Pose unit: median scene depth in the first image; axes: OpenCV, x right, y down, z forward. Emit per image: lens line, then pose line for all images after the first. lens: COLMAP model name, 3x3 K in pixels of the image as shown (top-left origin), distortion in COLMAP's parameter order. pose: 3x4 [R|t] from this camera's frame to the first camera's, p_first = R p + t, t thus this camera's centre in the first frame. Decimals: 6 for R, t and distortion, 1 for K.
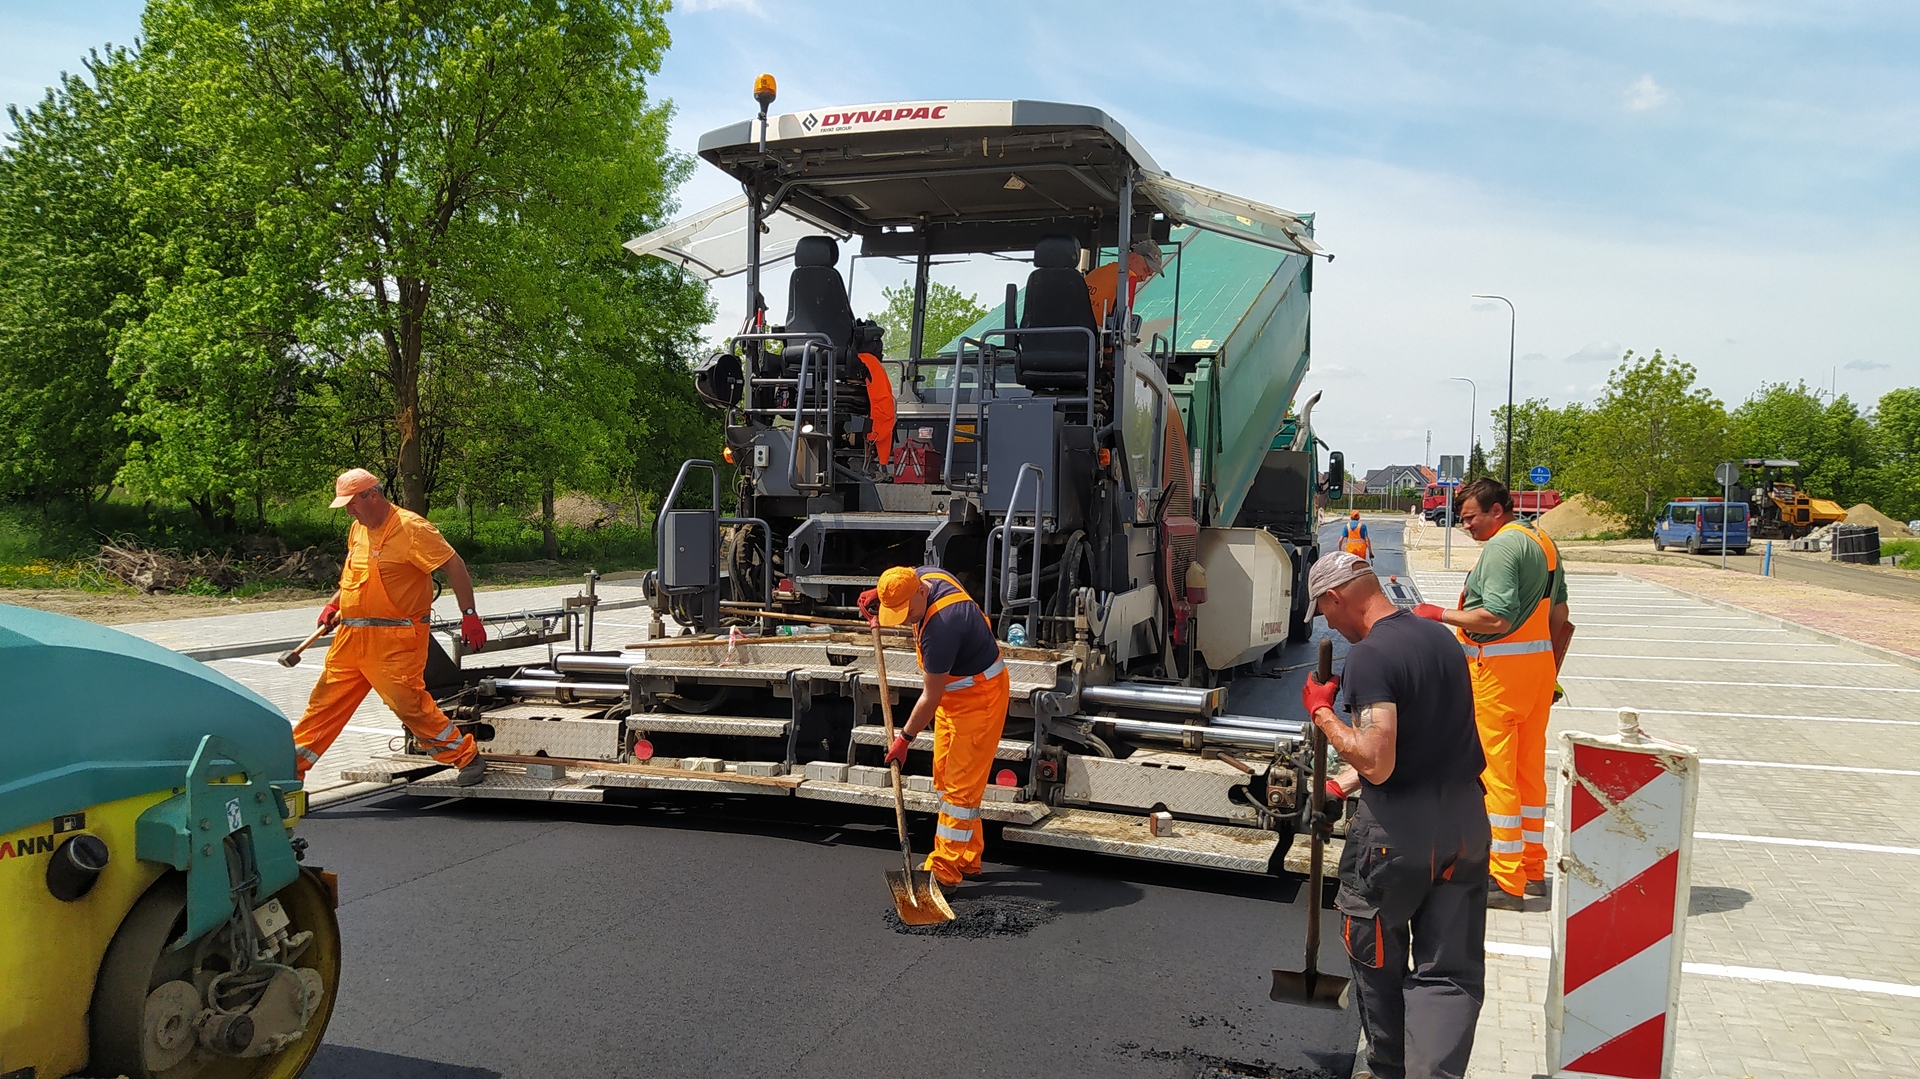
lens RADIAL K [[1426.7, 0, 955.3], [0, 1426.7, 532.4], [0, 0, 1]] dist [0.098254, -0.146083]
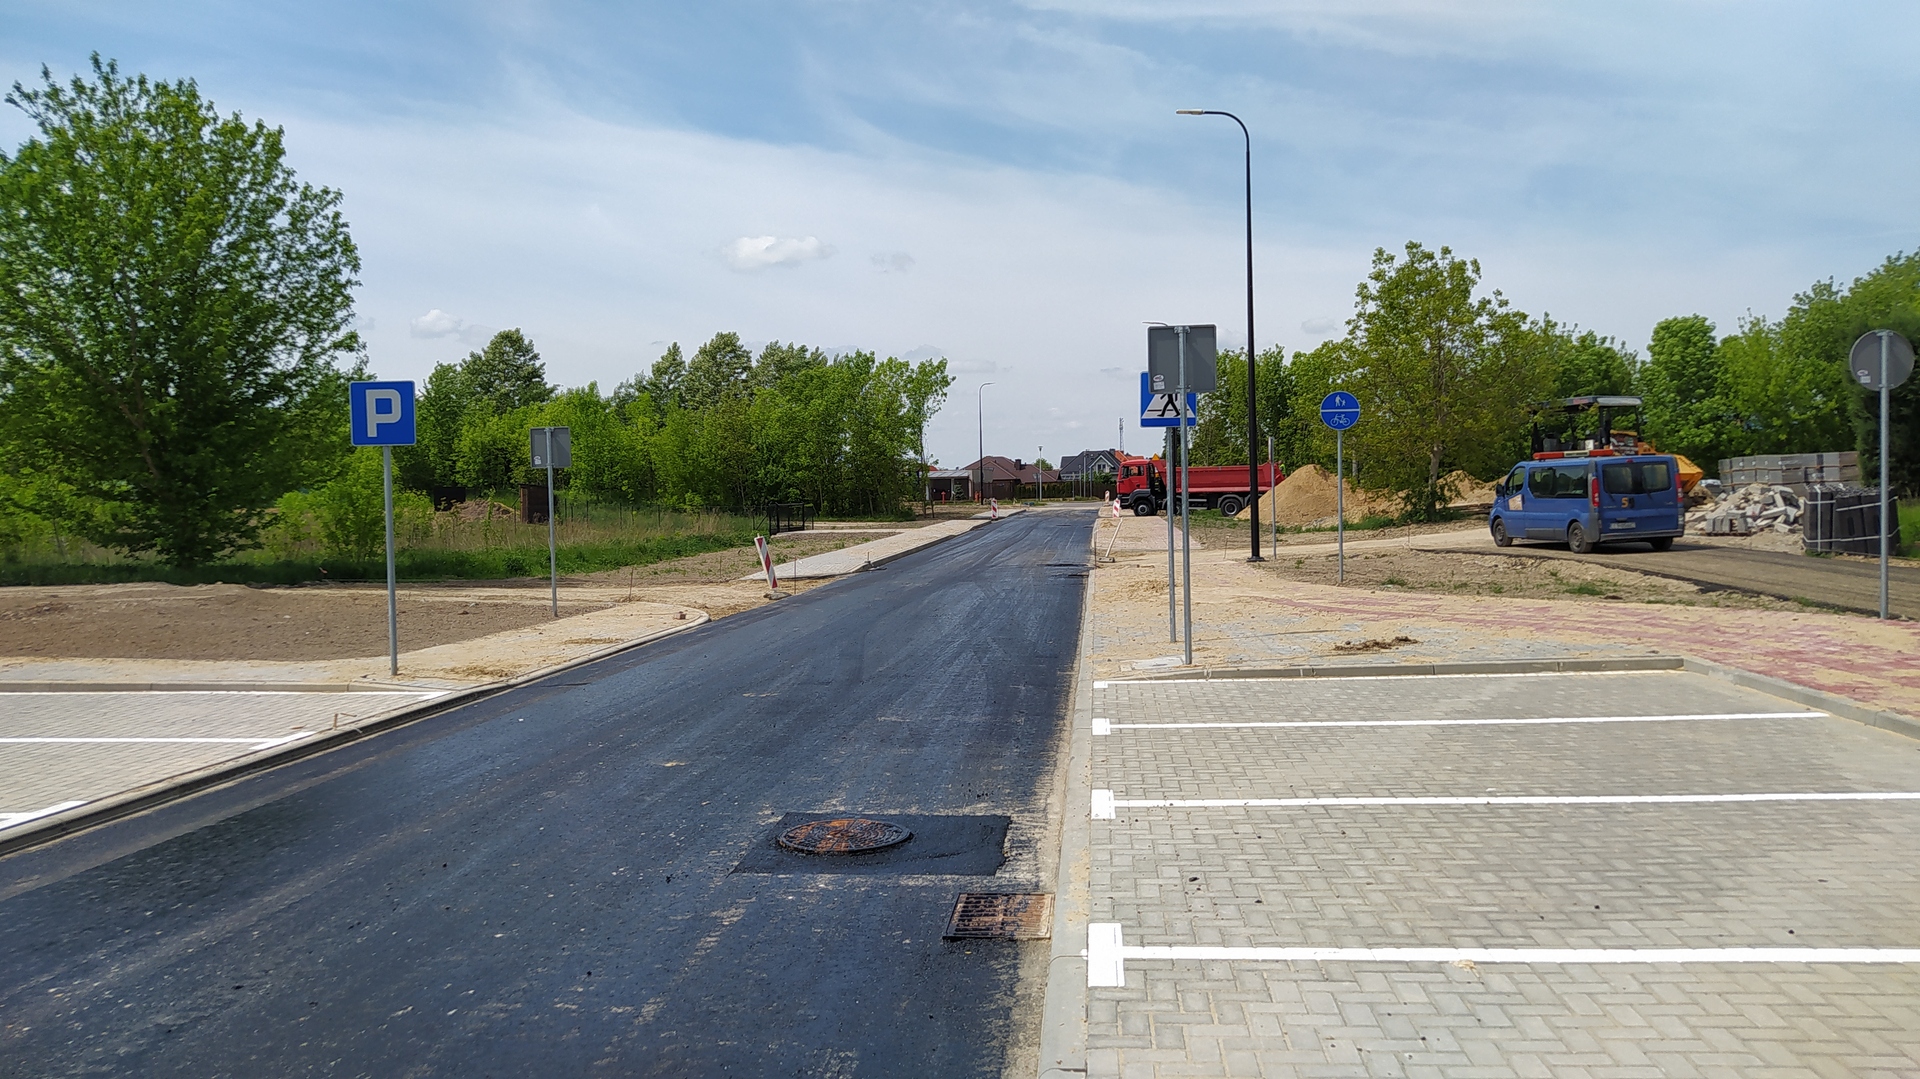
lens RADIAL K [[1426.7, 0, 955.3], [0, 1426.7, 532.4], [0, 0, 1]] dist [0.098254, -0.146083]
pose [[0.978787, -0.055110, 0.197329, 0.119689], [0.055255, 0.998461, 0.004774, -0.006086], [-0.197289, 0.006231, 0.980326, 0.363014]]
